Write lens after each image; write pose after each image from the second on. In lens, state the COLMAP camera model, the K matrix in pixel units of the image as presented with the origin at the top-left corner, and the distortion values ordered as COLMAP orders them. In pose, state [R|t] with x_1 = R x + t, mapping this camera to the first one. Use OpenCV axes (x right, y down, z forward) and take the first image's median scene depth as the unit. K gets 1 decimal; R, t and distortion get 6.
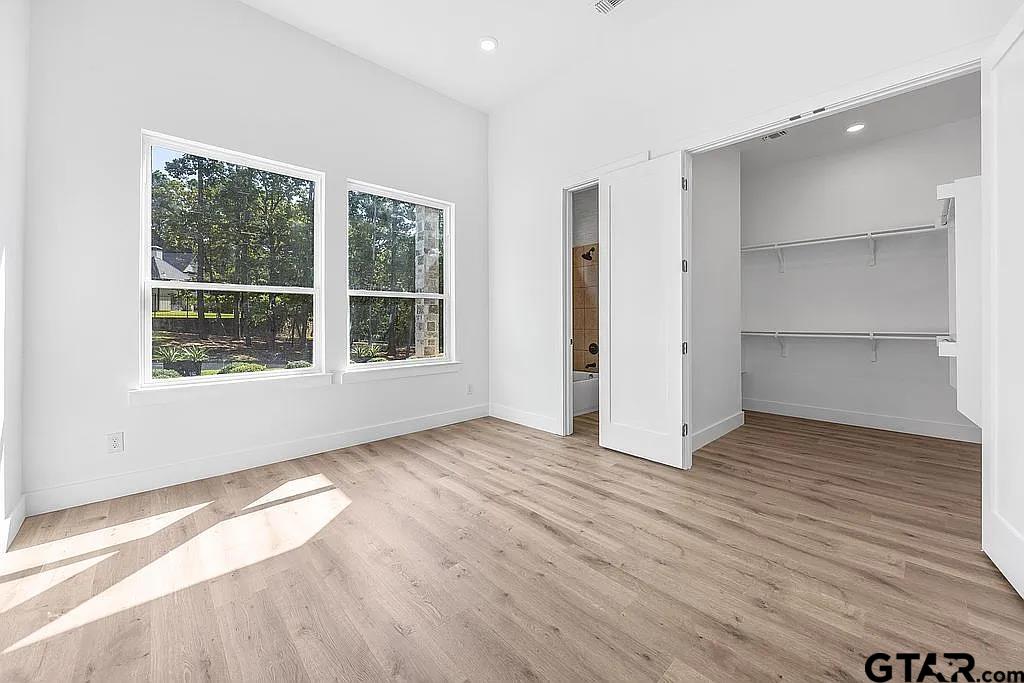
lens RADIAL K [[391.5, 0, 515.4], [0, 391.5, 316.4], [0, 0, 1]] dist [-0.009824, 0.000544]
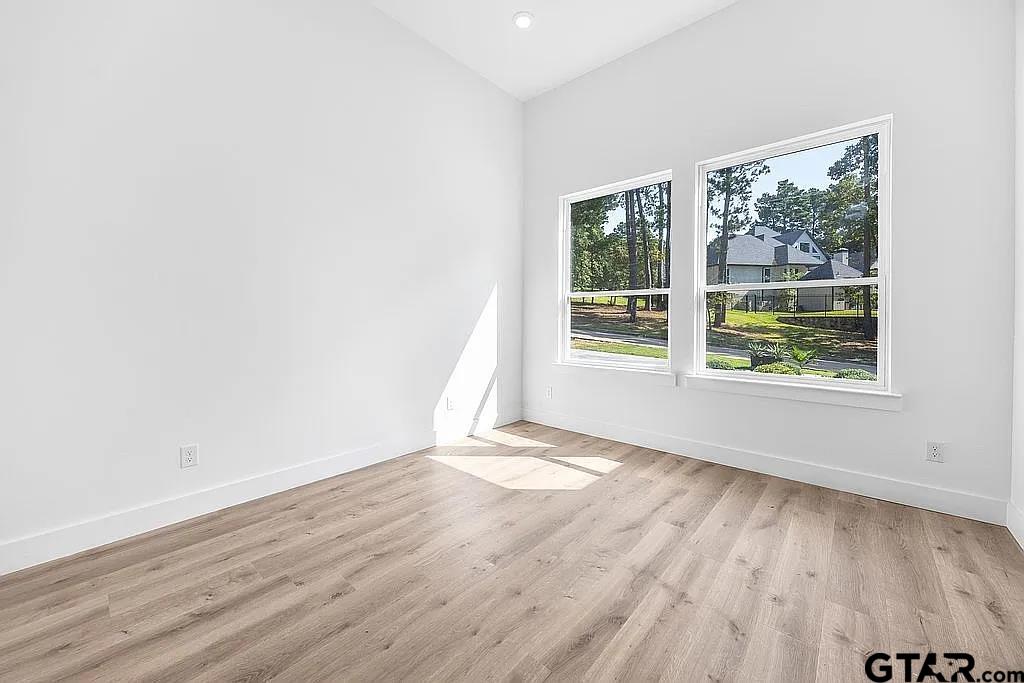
lens RADIAL K [[391.5, 0, 515.4], [0, 391.5, 316.4], [0, 0, 1]] dist [-0.009824, 0.000544]
pose [[0.087307, -0.005359, -0.996167, 0.544354], [0.007986, 0.999957, -0.004680, 0.004482], [0.996149, -0.007546, 0.087346, 0.622964]]
